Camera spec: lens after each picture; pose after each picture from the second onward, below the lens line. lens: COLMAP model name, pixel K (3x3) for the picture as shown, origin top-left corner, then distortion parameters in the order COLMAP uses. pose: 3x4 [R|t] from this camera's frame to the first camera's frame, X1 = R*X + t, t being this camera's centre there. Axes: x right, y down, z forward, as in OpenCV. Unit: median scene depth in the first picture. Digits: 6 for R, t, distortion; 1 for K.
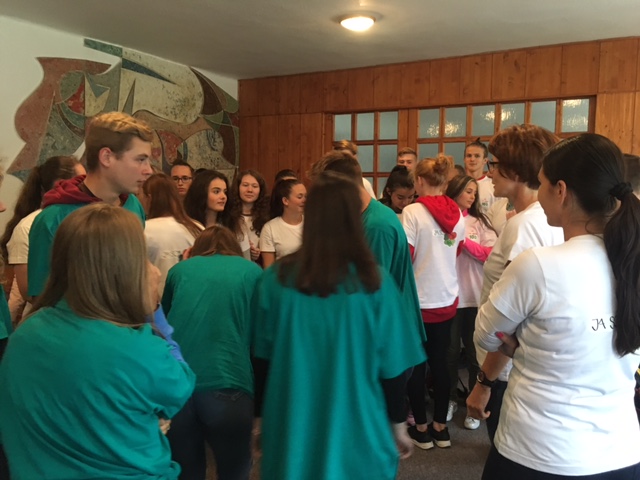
lens RADIAL K [[540.7, 0, 324.5], [0, 540.7, 237.5], [0, 0, 1]] dist [0.079666, -0.103806]
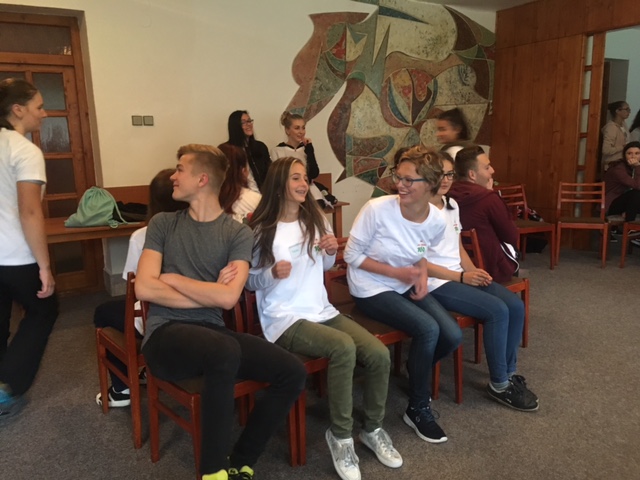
lens RADIAL K [[540.7, 0, 324.5], [0, 540.7, 237.5], [0, 0, 1]] dist [0.079666, -0.103806]
pose [[0.858668, 0.067791, -0.508030, 0.128961], [-0.025528, 0.995641, 0.089710, 0.047609], [0.511896, -0.064062, 0.856655, -0.055956]]
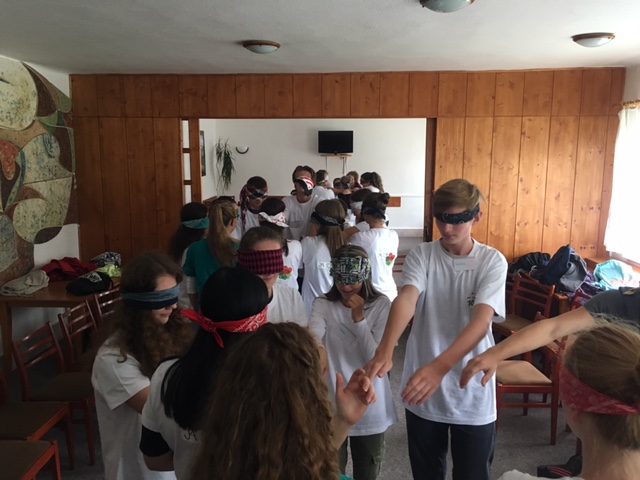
lens RADIAL K [[540.7, 0, 324.5], [0, 540.7, 237.5], [0, 0, 1]] dist [0.079666, -0.103806]
pose [[0.905580, -0.067921, 0.418701, -0.205854], [0.046687, 0.997060, 0.060765, -0.074181], [-0.421597, -0.035480, 0.906089, 0.023369]]
